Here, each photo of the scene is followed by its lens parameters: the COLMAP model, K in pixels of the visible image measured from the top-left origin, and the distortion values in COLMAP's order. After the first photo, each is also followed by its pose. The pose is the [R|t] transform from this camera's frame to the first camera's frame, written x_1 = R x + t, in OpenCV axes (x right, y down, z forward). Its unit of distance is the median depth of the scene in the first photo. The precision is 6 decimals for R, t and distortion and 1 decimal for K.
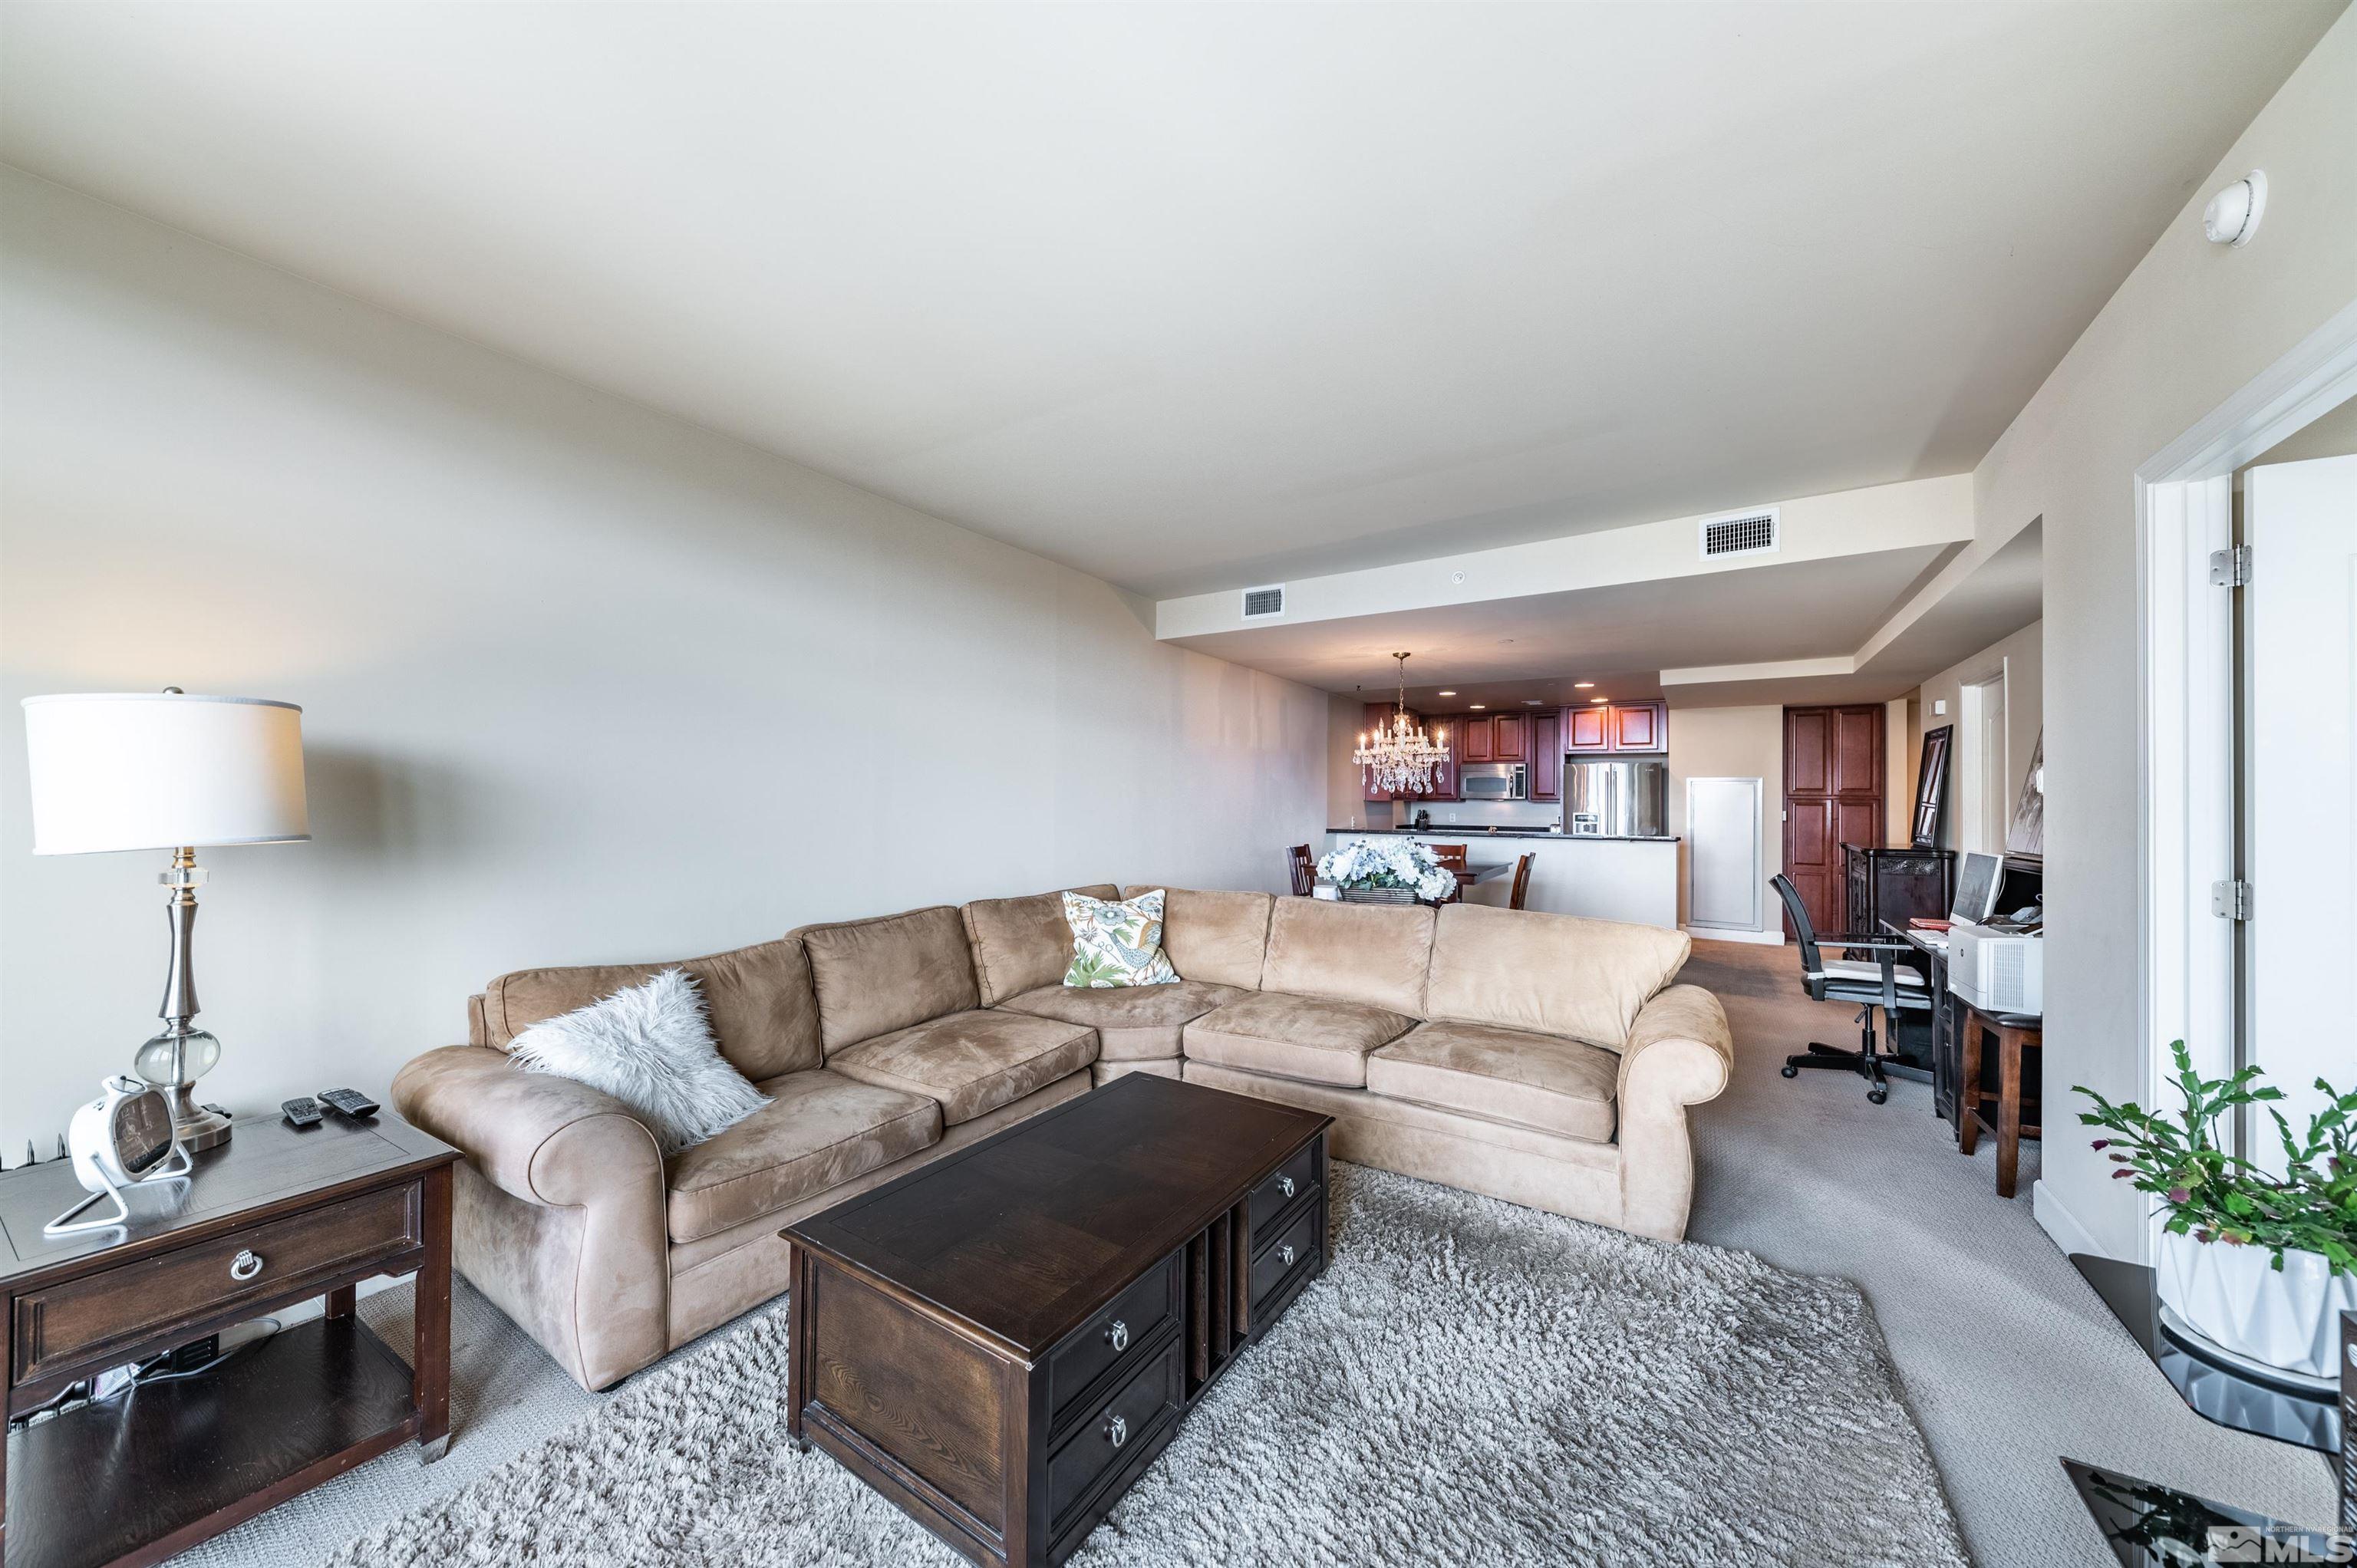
lens RADIAL K [[813.1, 0, 1177.1], [0, 813.1, 794.5], [0, 0, 1]] dist [0.012717, -0.004713]
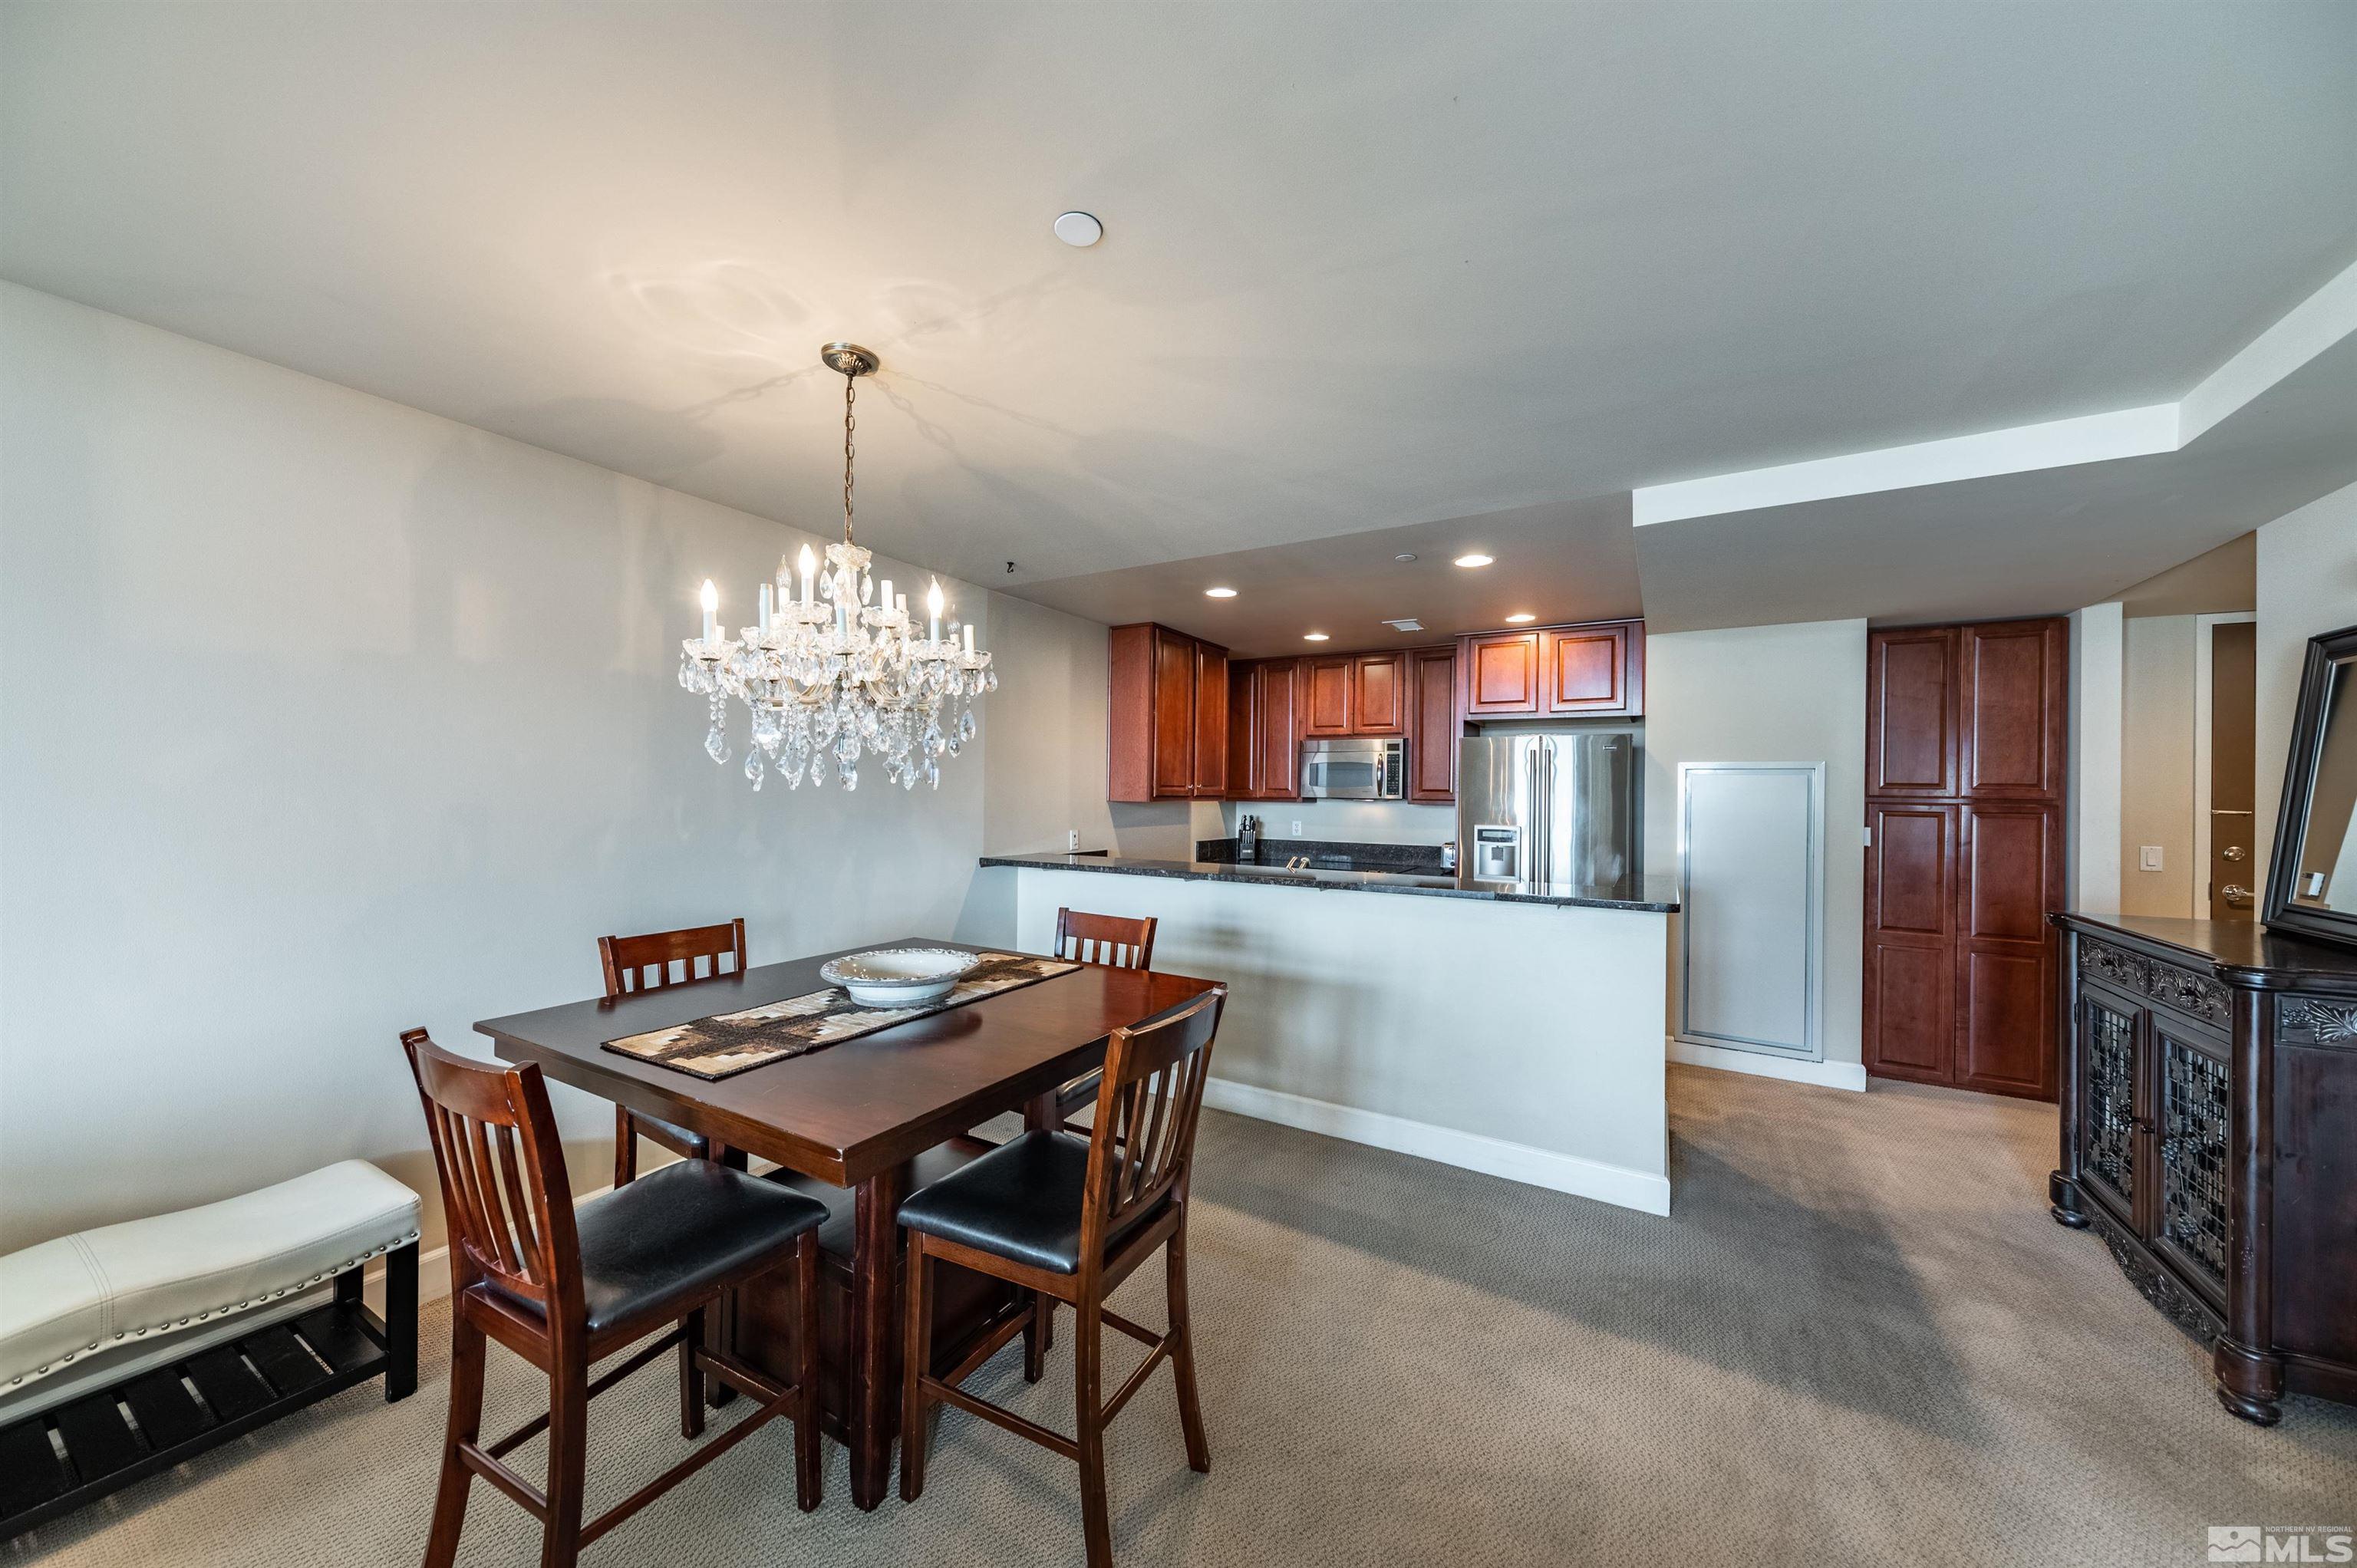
lens RADIAL K [[813.1, 0, 1177.1], [0, 813.1, 794.5], [0, 0, 1]] dist [0.012717, -0.004713]
pose [[0.999645, 0.007646, 0.025504, 0.271579], [-0.007816, 0.999948, 0.006579, -0.000016], [-0.025453, -0.006776, 0.999653, 0.455679]]
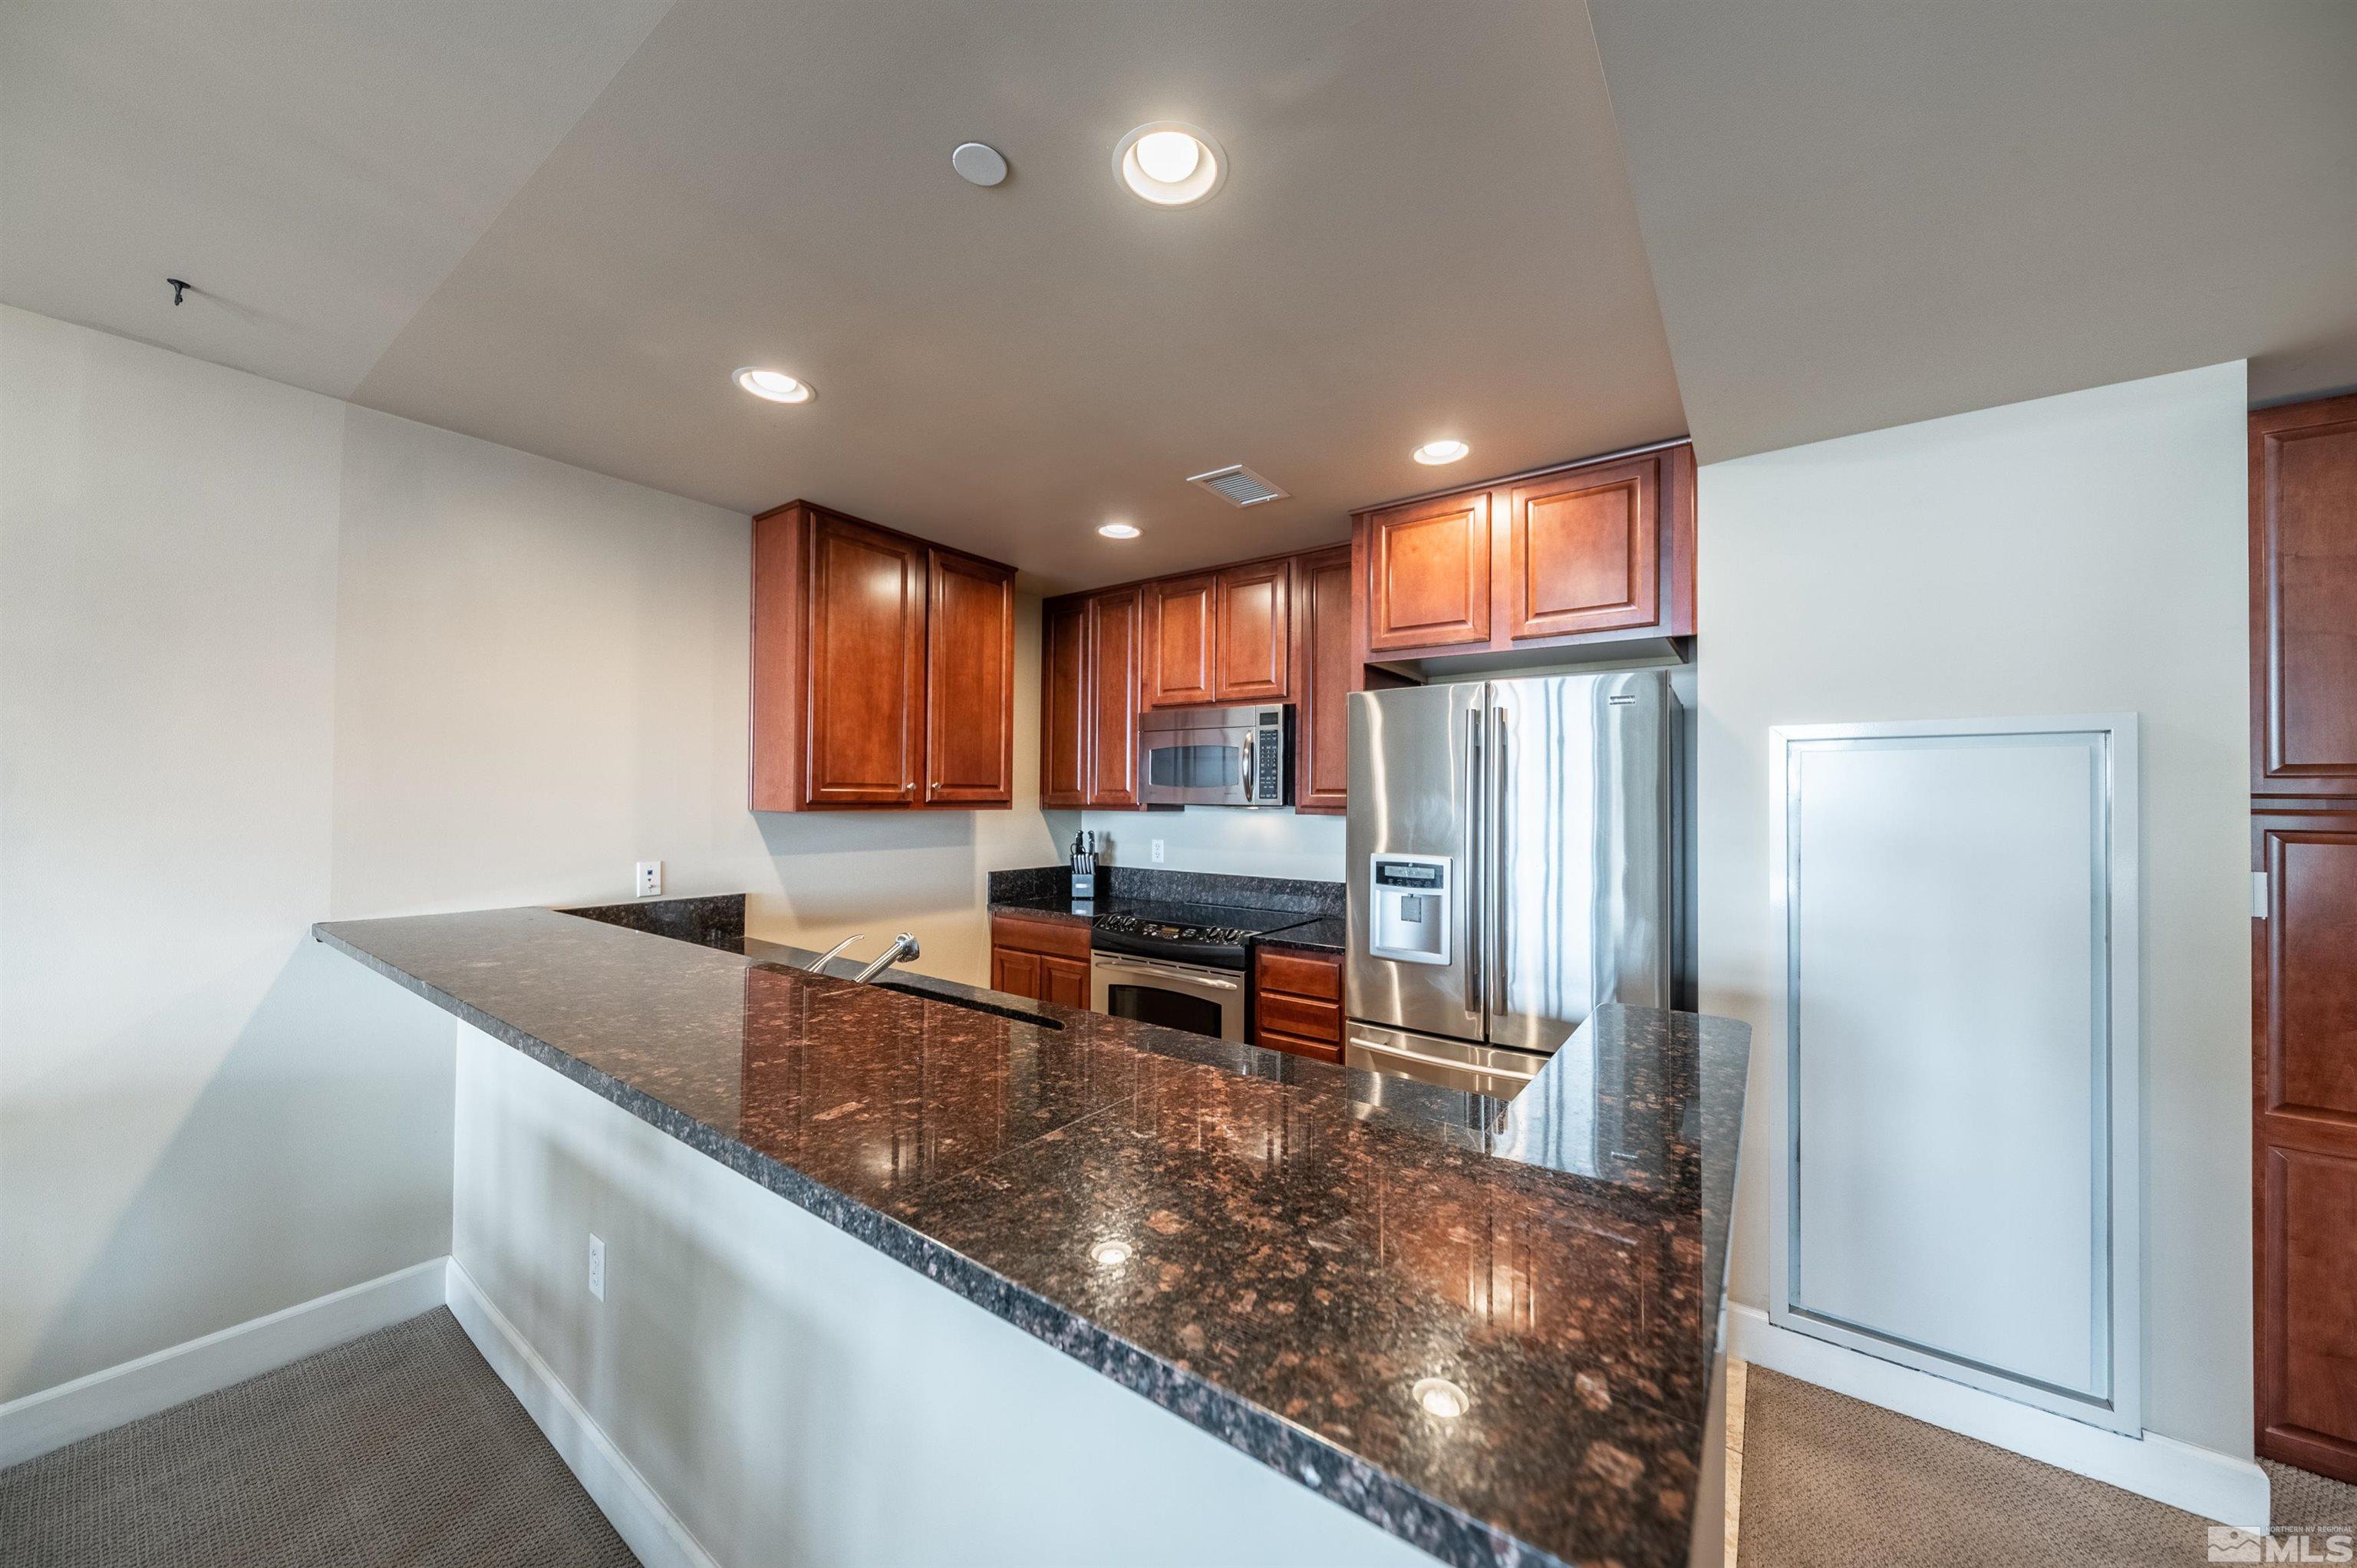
lens RADIAL K [[817.5, 0, 1179.2], [0, 817.5, 789.9], [0, 0, 1]] dist [0.014831, -0.004342]
pose [[0.998729, 0.005313, -0.050112, 0.434314], [-0.005826, 0.999932, -0.010099, 0.003080], [0.050055, 0.010378, 0.998693, 0.704581]]
